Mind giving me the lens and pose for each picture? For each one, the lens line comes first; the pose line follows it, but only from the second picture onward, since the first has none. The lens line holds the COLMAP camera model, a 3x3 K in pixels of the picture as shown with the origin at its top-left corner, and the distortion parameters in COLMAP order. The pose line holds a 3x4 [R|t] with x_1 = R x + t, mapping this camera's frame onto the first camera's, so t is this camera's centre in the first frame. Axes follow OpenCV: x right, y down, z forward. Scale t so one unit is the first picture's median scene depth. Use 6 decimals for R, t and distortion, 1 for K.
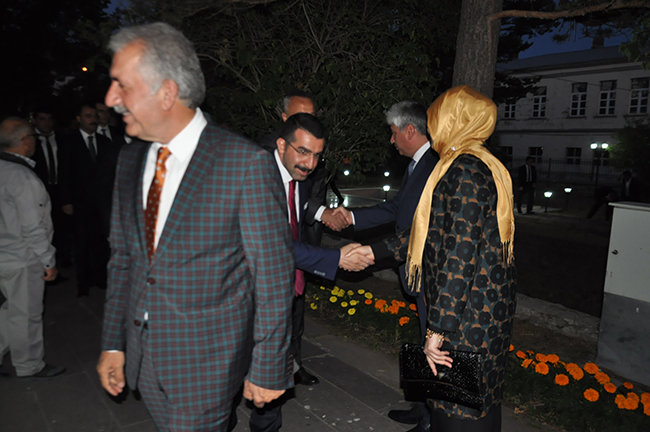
lens RADIAL K [[519.2, 0, 325.0], [0, 519.2, 216.0], [0, 0, 1]] dist [-0.005436, -0.007709]
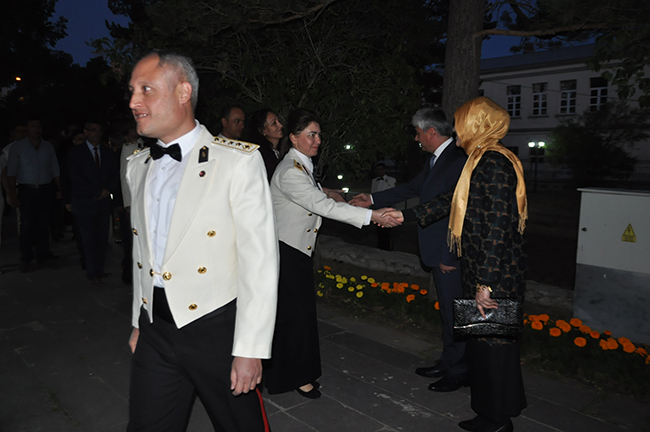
lens RADIAL K [[514.0, 0, 325.0], [0, 514.0, 216.0], [0, 0, 1]] dist [-0.005265, -0.000655]
pose [[0.994180, -0.039609, 0.100187, -0.151755], [0.040452, 0.999161, -0.006392, 0.021130], [-0.099850, 0.010407, 0.994948, -0.122097]]
